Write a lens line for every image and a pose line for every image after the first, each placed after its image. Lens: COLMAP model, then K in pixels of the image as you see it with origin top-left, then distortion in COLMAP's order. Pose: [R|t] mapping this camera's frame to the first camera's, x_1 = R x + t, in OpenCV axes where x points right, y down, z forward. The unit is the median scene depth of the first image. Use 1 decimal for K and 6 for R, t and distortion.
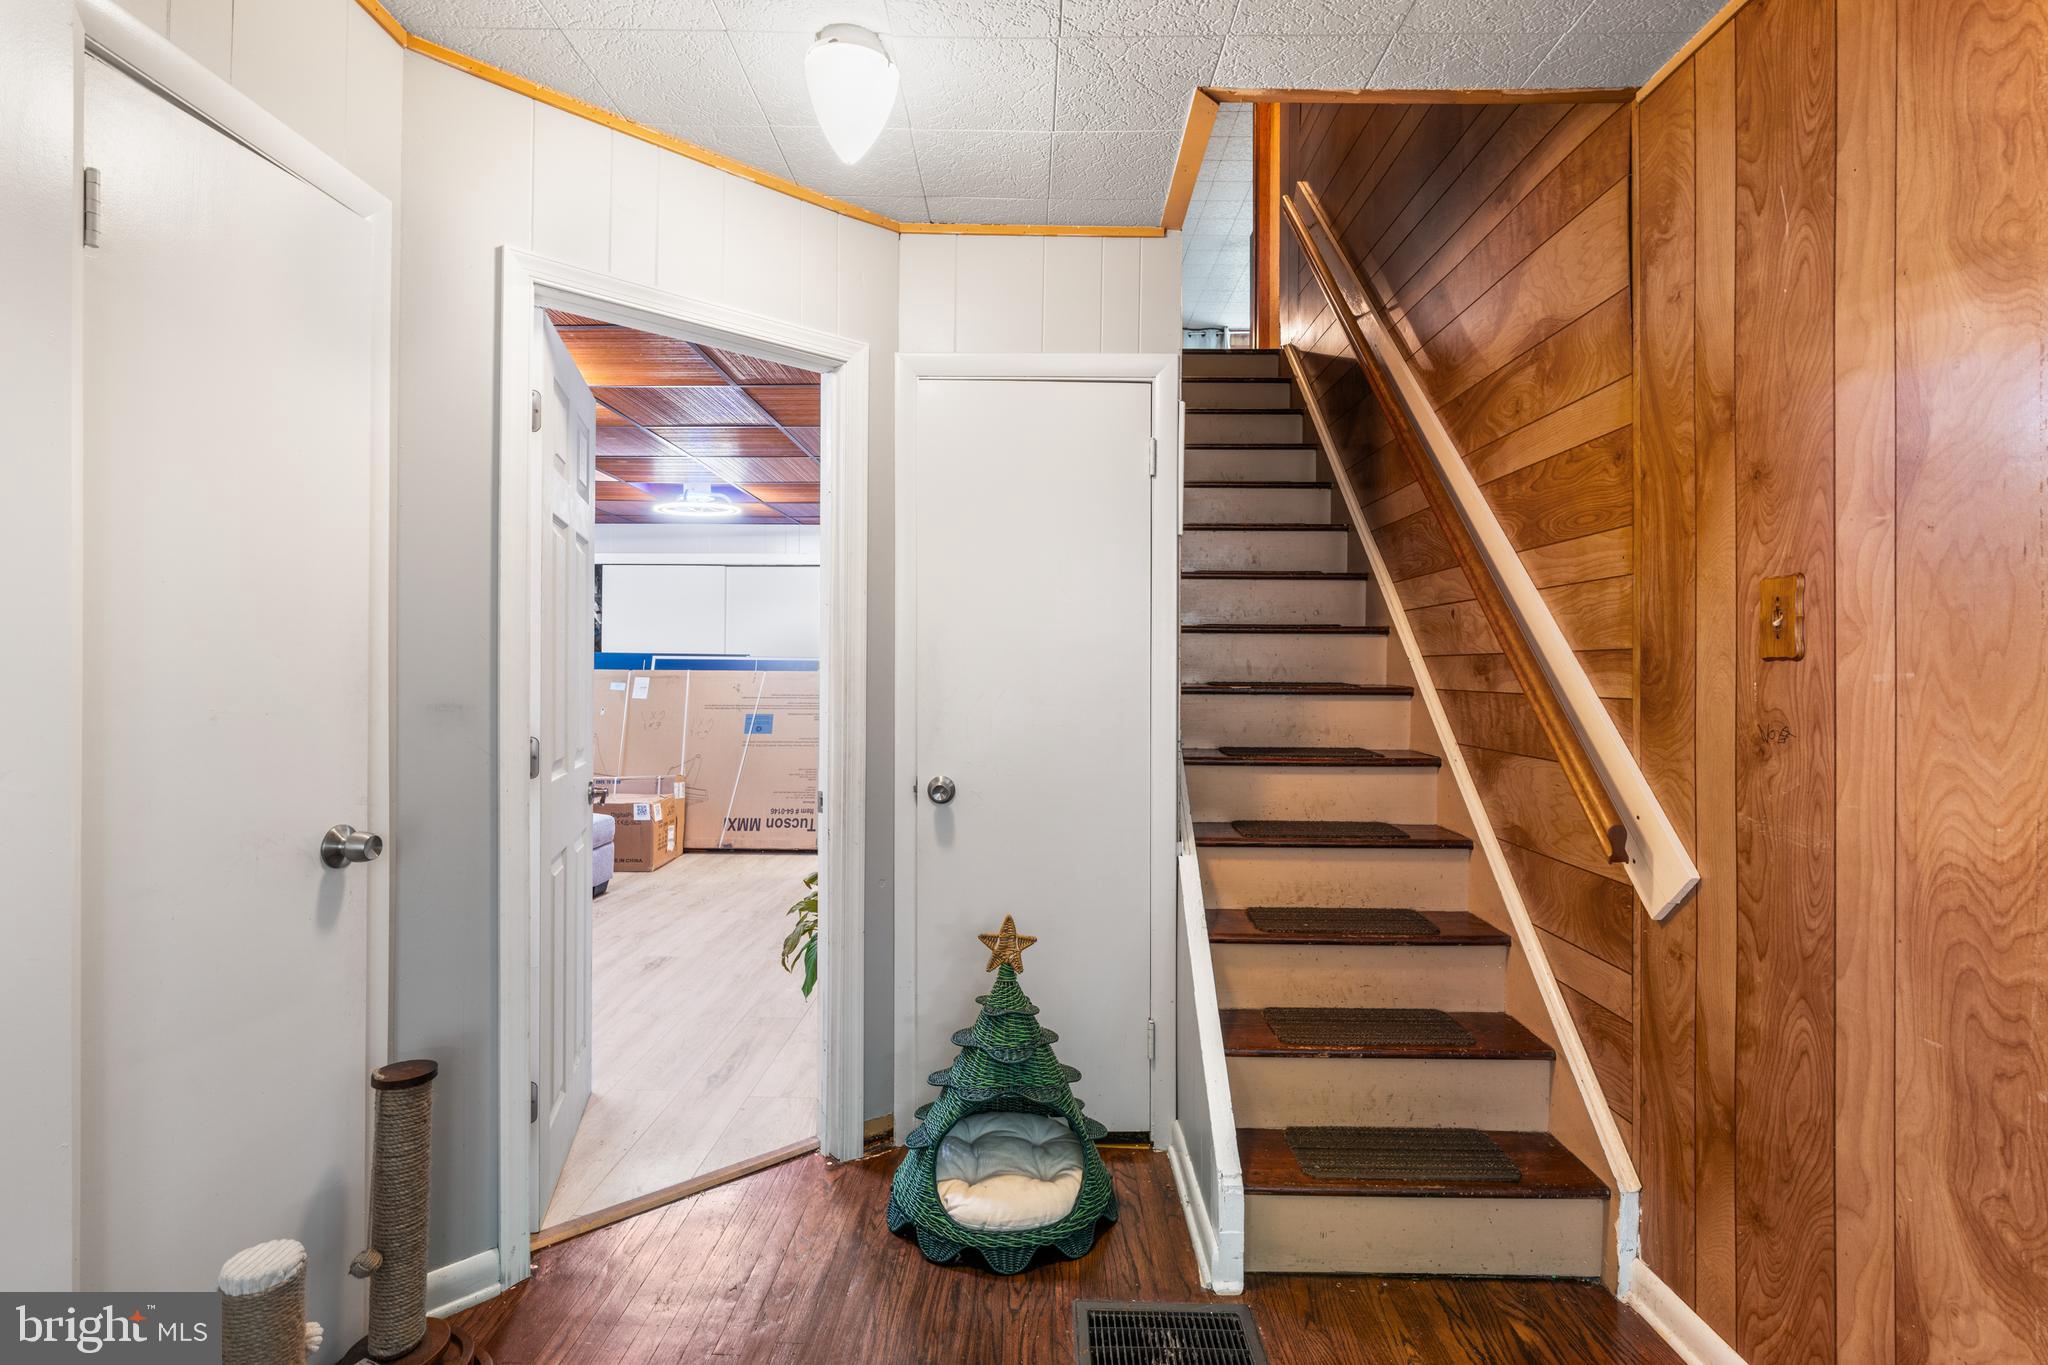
lens RADIAL K [[934.0, 0, 1021.4], [0, 934.0, 664.3], [0, 0, 1]] dist [-0.005156, -0.000681]
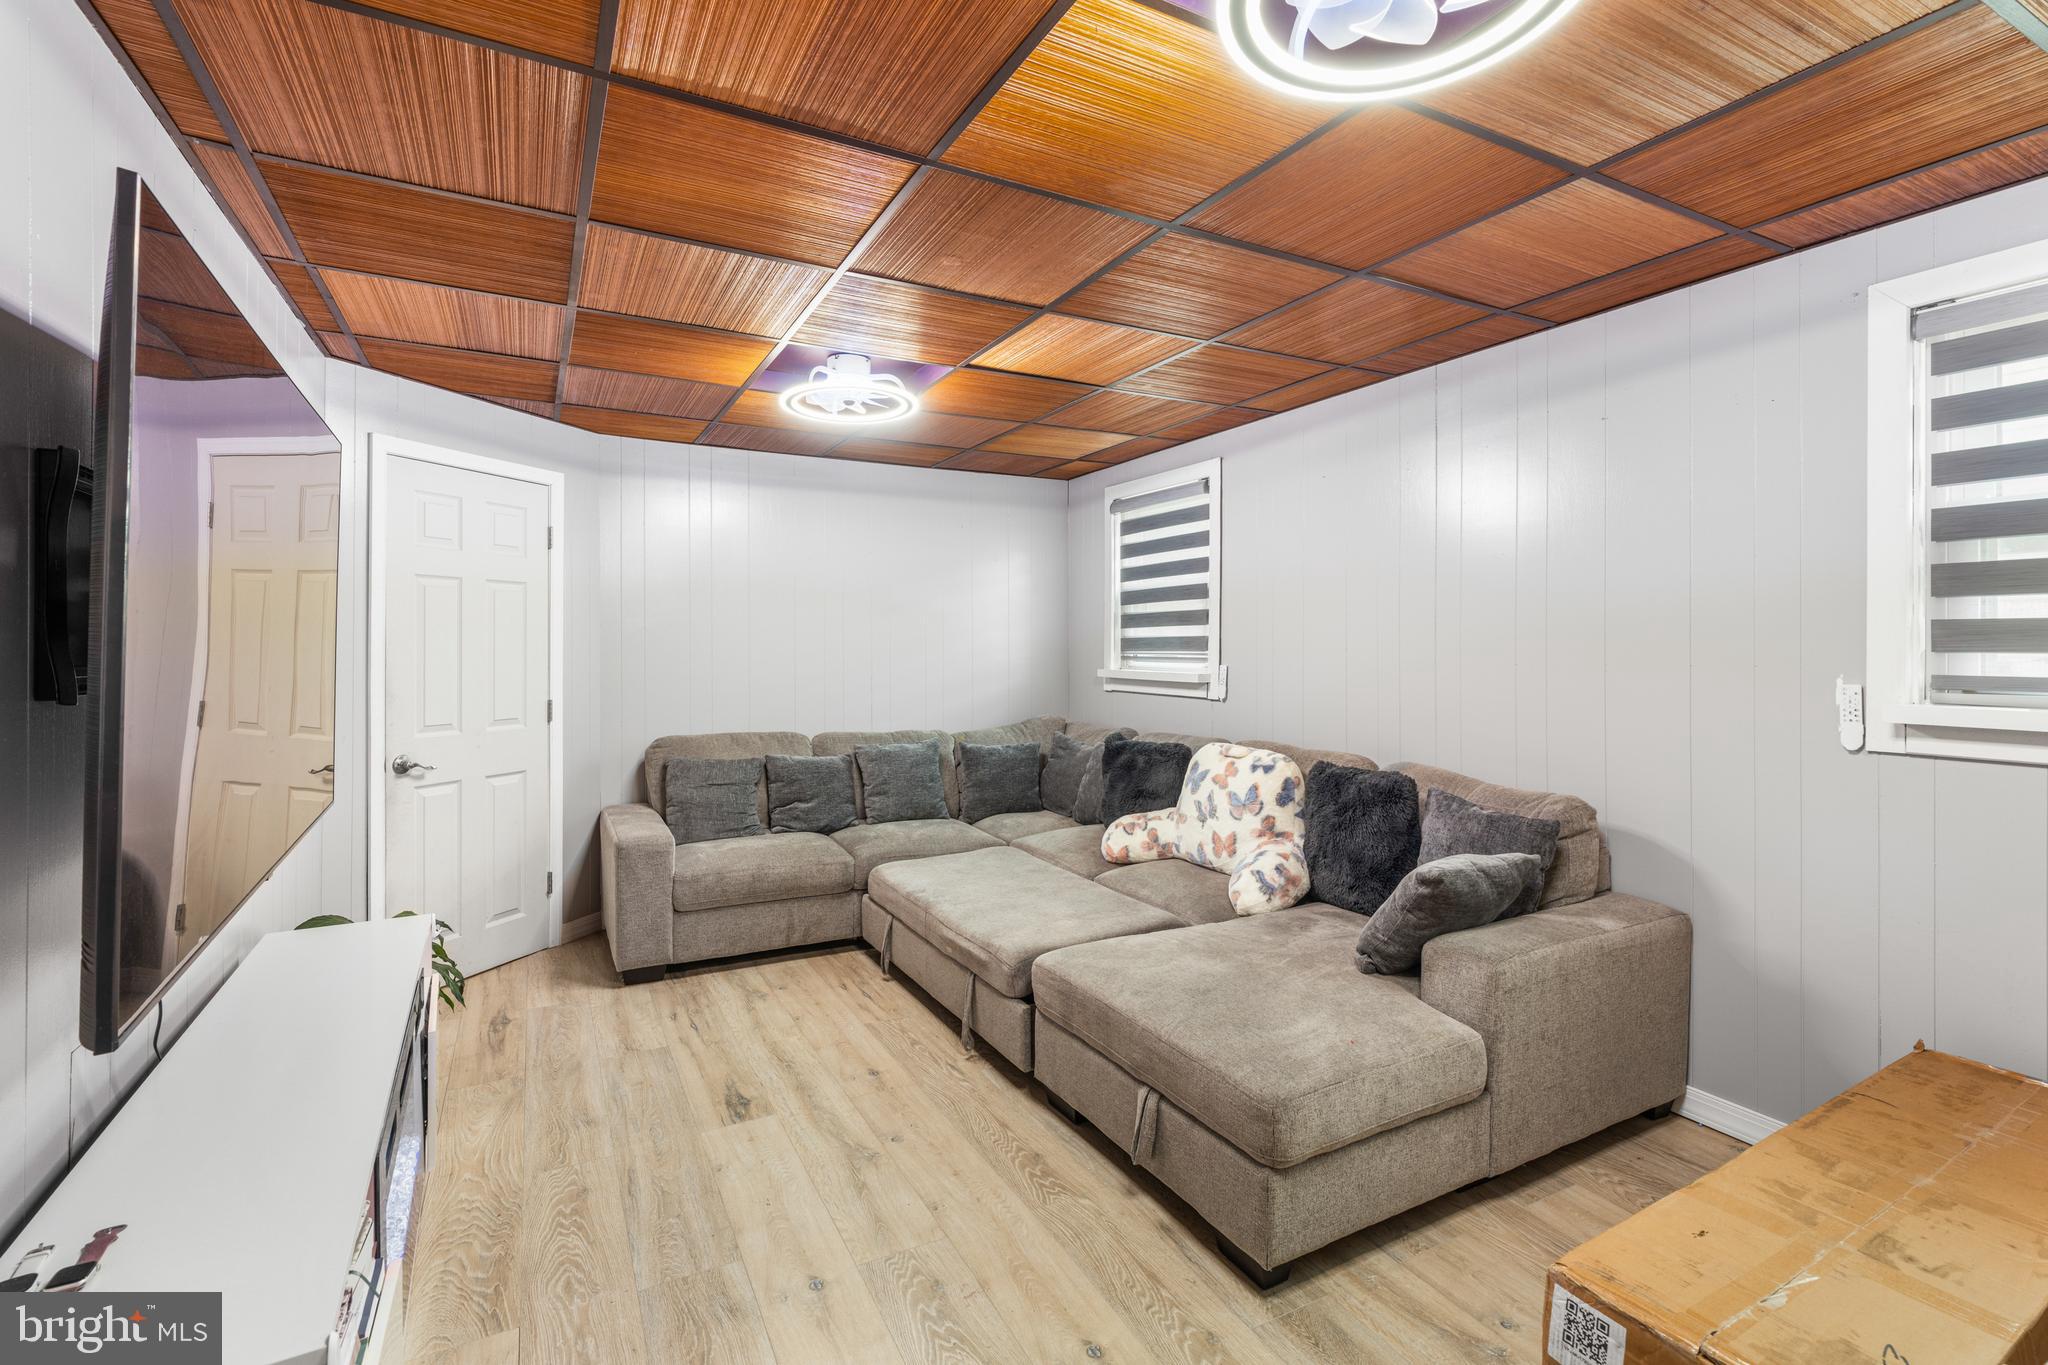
lens RADIAL K [[934.0, 0, 1019.5], [0, 934.0, 637.6], [0, 0, 1]] dist [-0.005156, -0.000681]
pose [[-0.875573, -0.005991, -0.483049, -0.245303], [-0.001496, 0.999952, -0.009689, -0.017527], [0.483084, -0.007761, -0.875539, 1.741963]]
